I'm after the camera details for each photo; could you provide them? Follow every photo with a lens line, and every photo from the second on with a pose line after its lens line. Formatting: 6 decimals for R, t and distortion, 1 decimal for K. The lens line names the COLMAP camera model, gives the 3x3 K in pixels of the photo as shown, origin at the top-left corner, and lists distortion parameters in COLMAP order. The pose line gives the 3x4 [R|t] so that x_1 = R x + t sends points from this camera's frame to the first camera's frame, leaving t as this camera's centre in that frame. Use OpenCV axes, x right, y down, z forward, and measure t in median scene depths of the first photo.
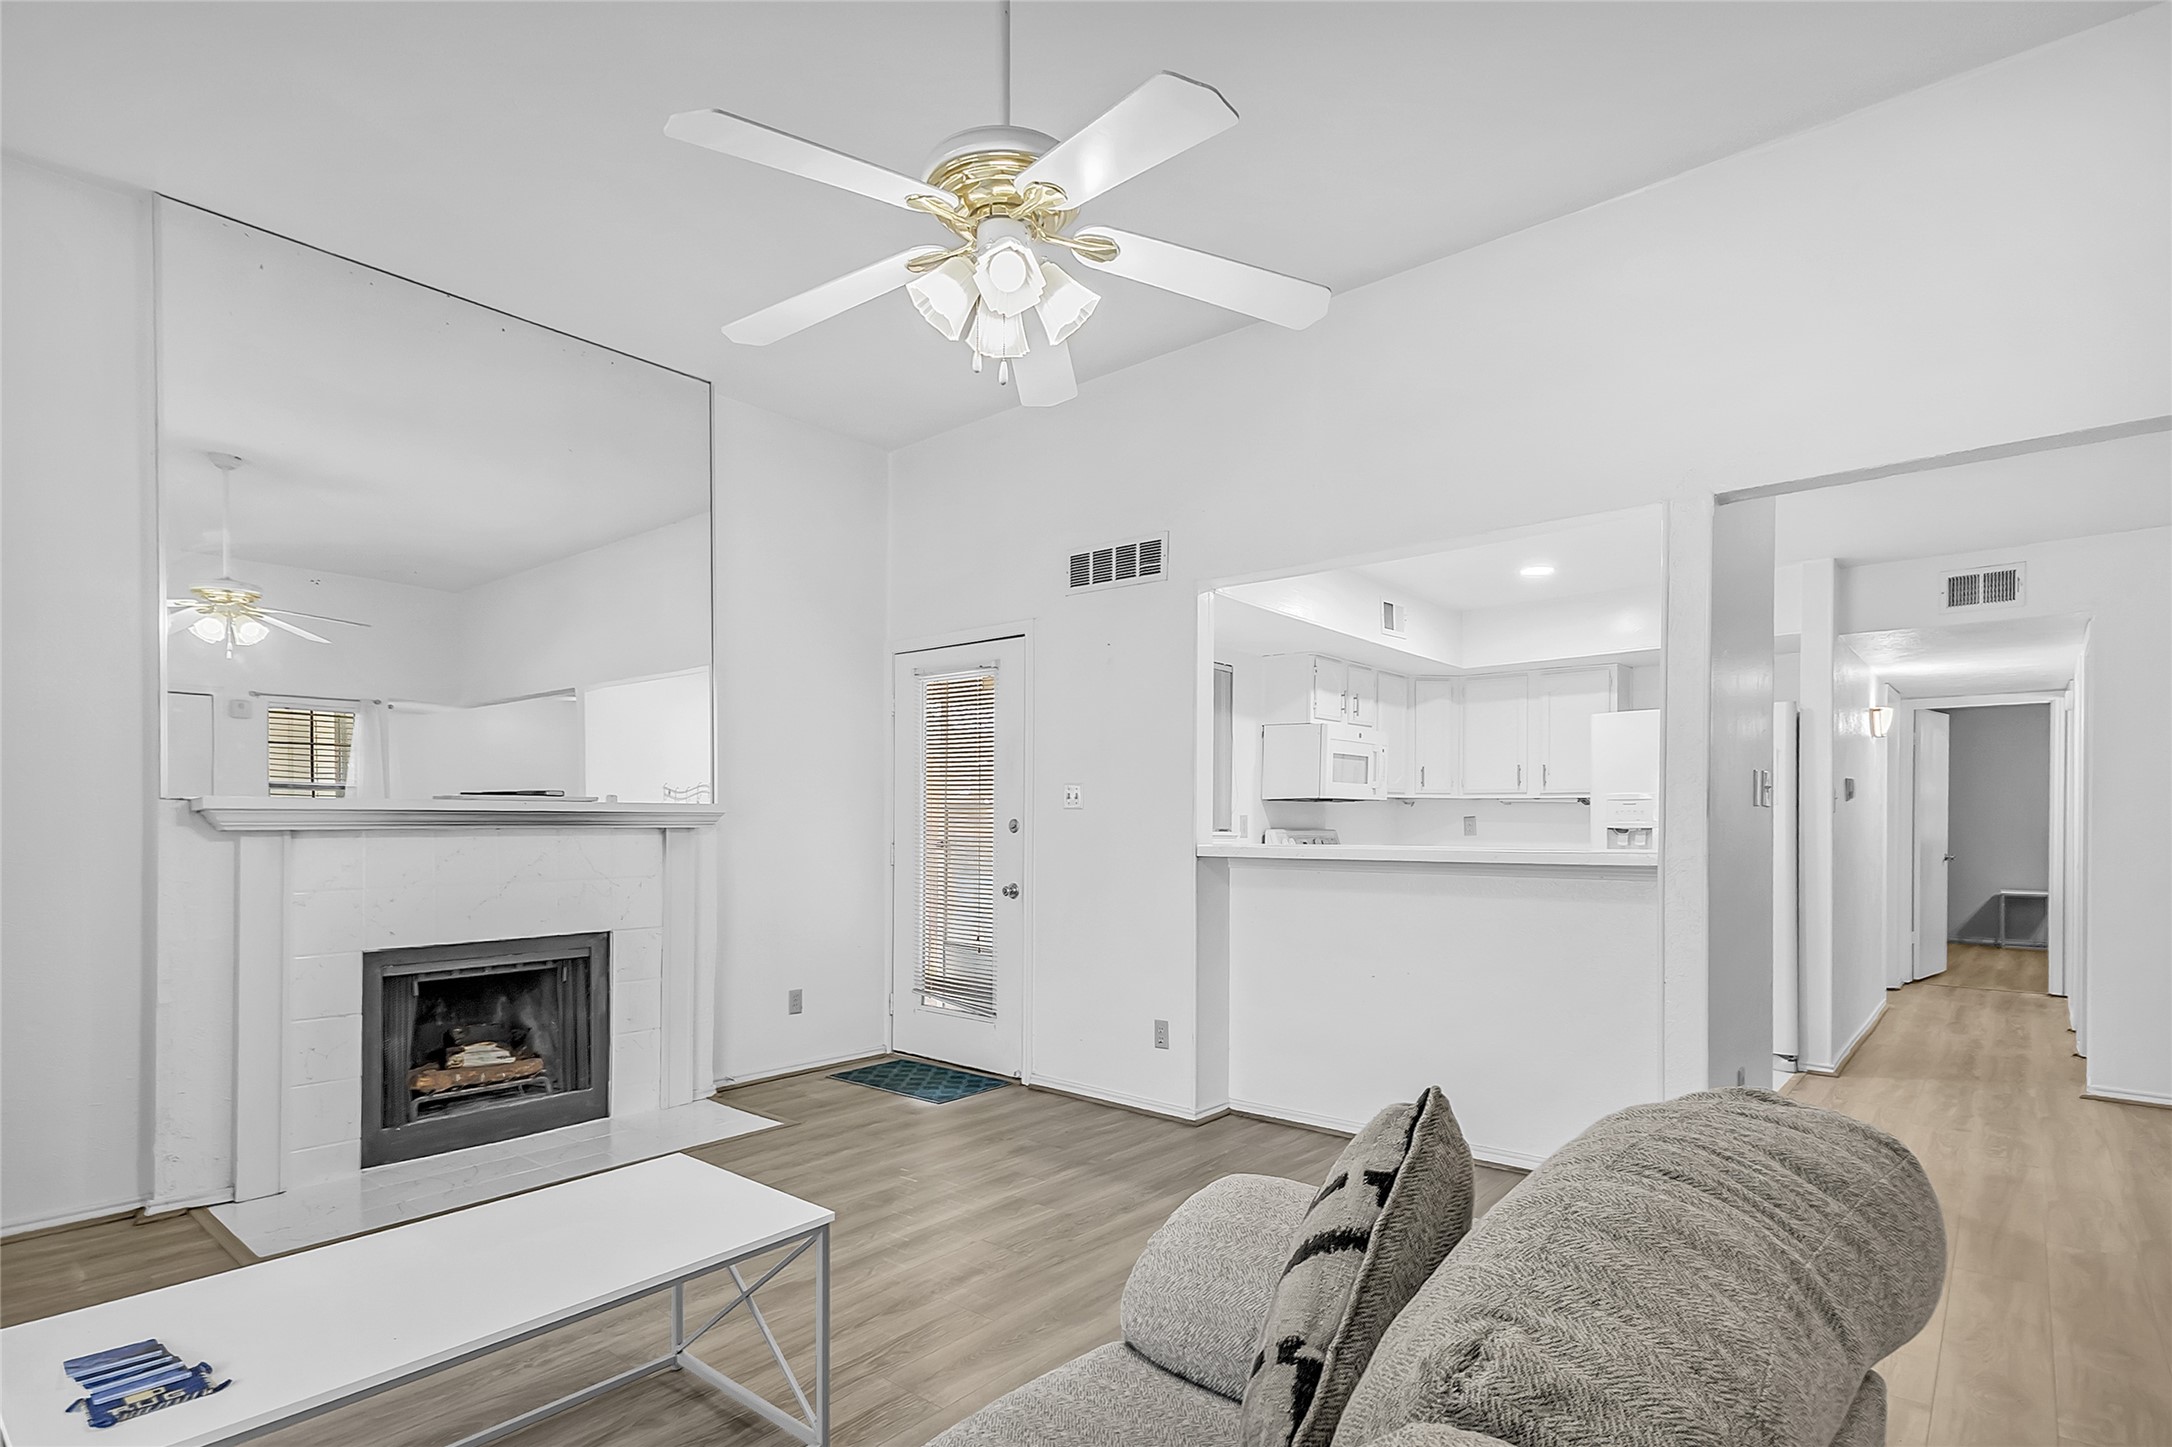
lens RADIAL K [[1058.4, 0, 1074.5], [0, 1058.4, 822.9], [0, 0, 1]] dist [0.025083, 0.000330]
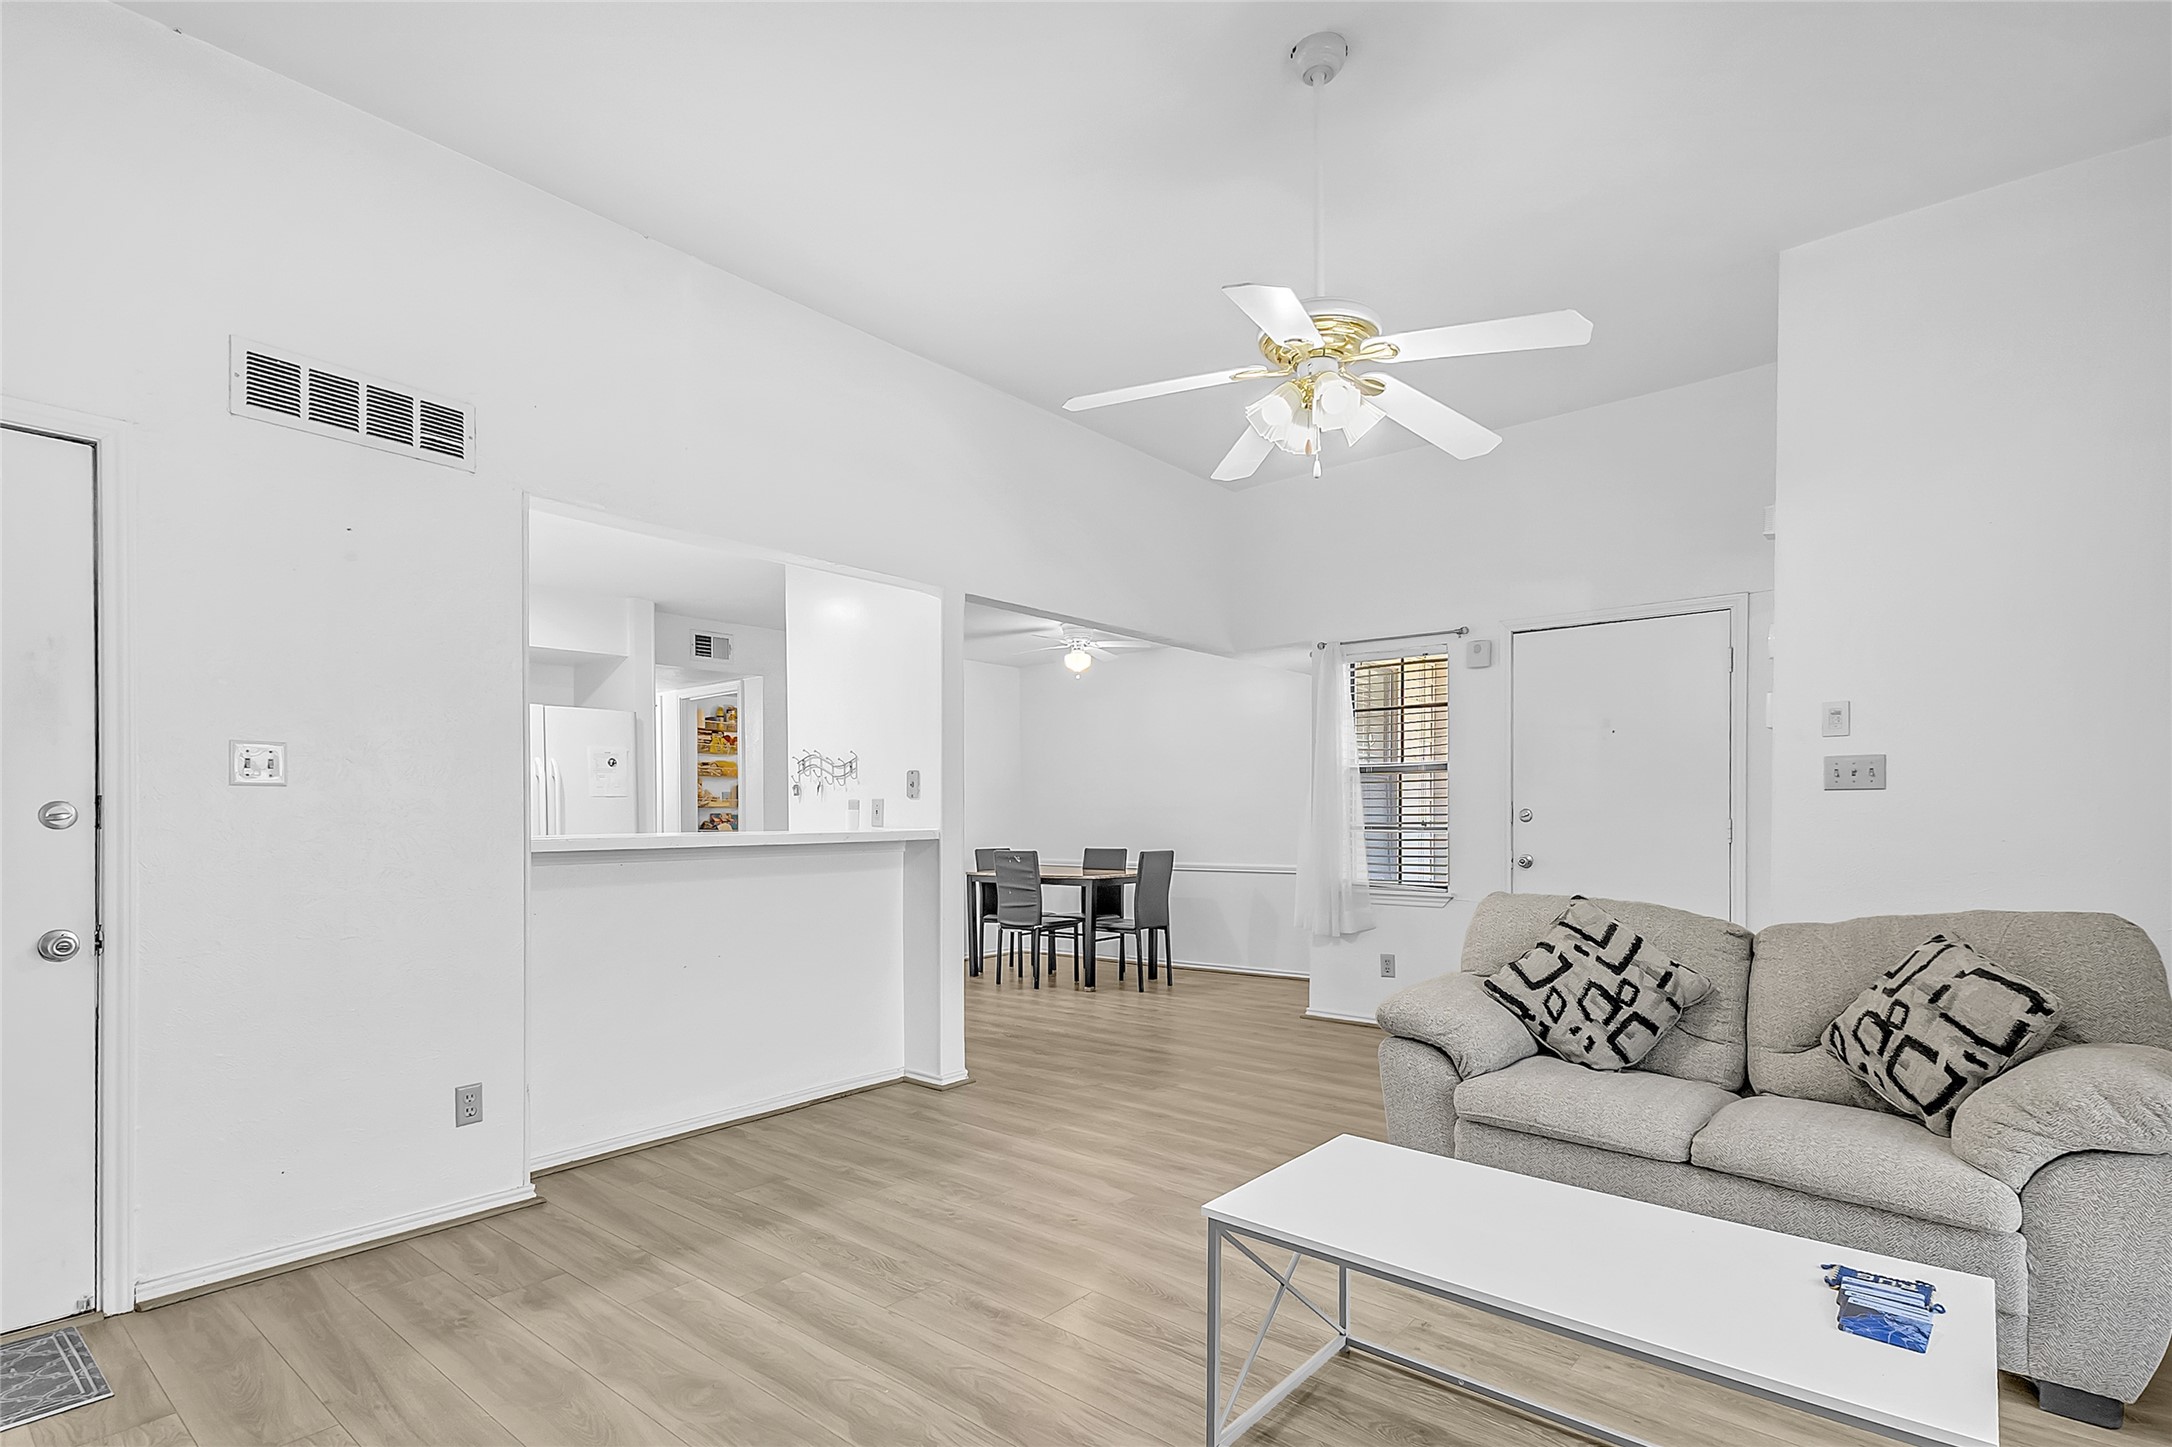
lens RADIAL K [[1058.4, 0, 1074.5], [0, 1058.4, 822.9], [0, 0, 1]] dist [0.025083, 0.000330]
pose [[0.016569, -0.010294, 0.999810, -0.677972], [0.006627, 0.999926, 0.010185, 0.004551], [-0.999841, 0.006457, 0.016636, 0.619306]]
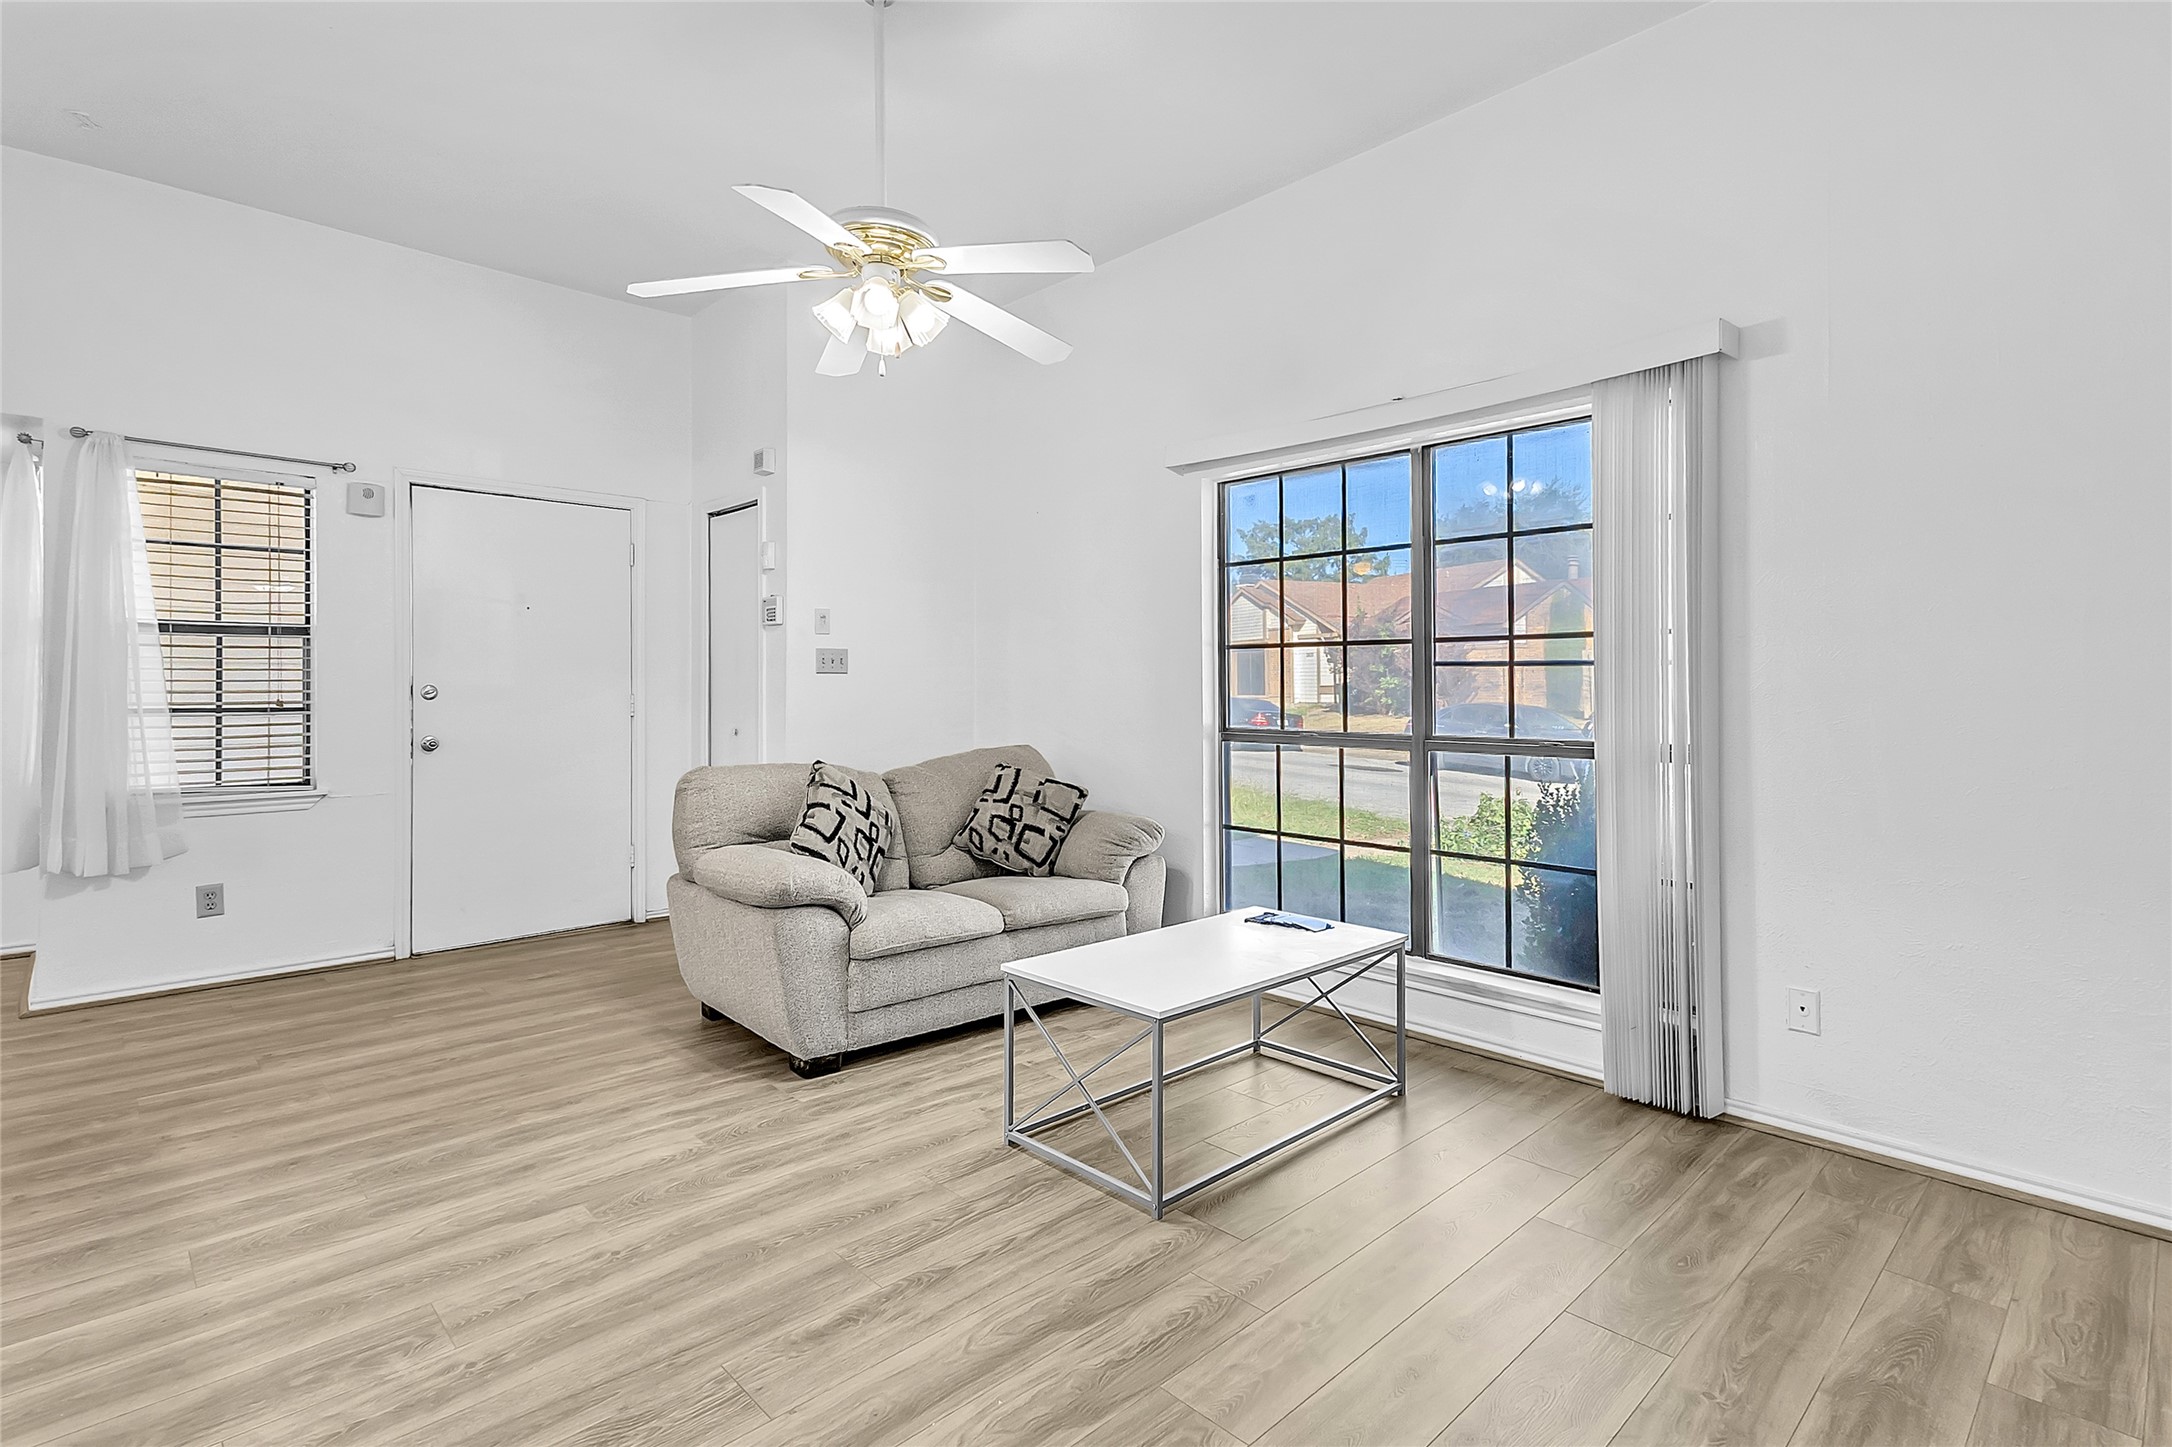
lens RADIAL K [[1080.1, 0, 1095.2], [0, 1080.1, 676.8], [0, 0, 1]] dist [0.002623, 0.000371]
pose [[-0.996098, -0.001819, 0.088231, -0.228365], [-0.002173, 0.999990, -0.003918, -0.000954], [-0.088223, -0.004094, -0.996092, 1.159222]]
